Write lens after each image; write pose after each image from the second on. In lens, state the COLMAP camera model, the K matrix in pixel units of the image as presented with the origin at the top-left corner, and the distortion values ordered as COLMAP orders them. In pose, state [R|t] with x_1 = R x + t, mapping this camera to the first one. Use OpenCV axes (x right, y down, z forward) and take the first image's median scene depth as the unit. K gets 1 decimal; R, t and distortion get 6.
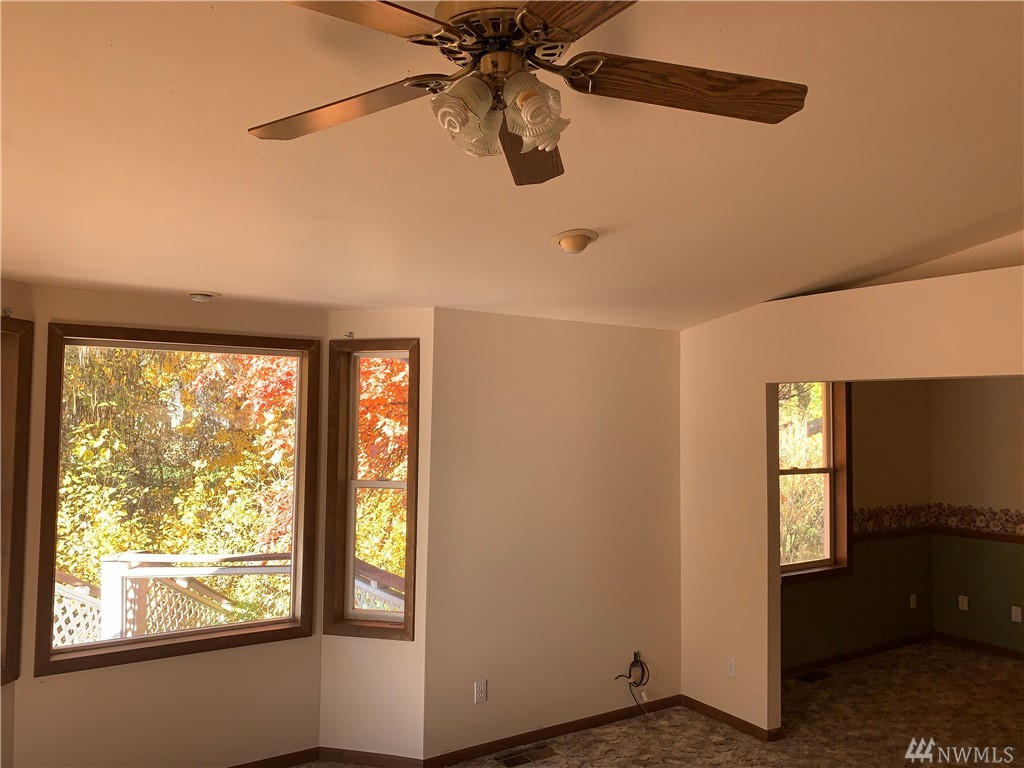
lens RADIAL K [[781.3, 0, 510.6], [0, 781.3, 380.7], [0, 0, 1]] dist [0.017432, -0.006226]
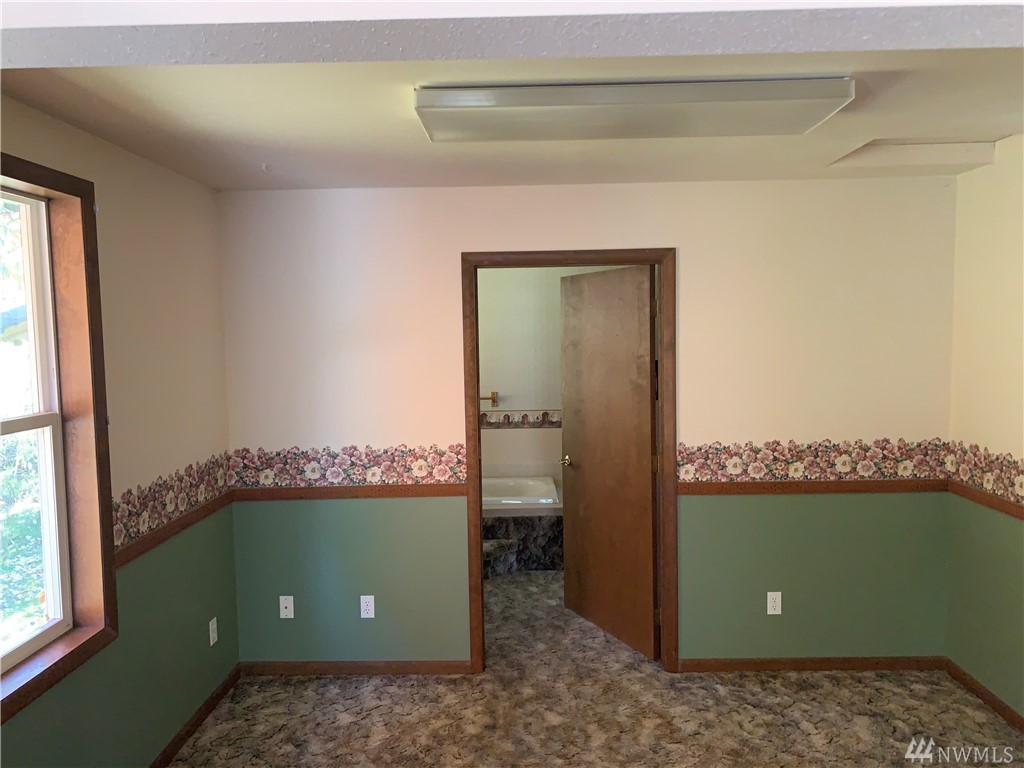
lens RADIAL K [[781.3, 0, 510.6], [0, 781.3, 380.7], [0, 0, 1]] dist [0.017432, -0.006226]
pose [[0.558890, -0.079500, 0.825422, 0.193251], [-0.010080, 0.994669, 0.102626, 0.046683], [-0.829180, -0.065678, 0.555109, 0.551337]]
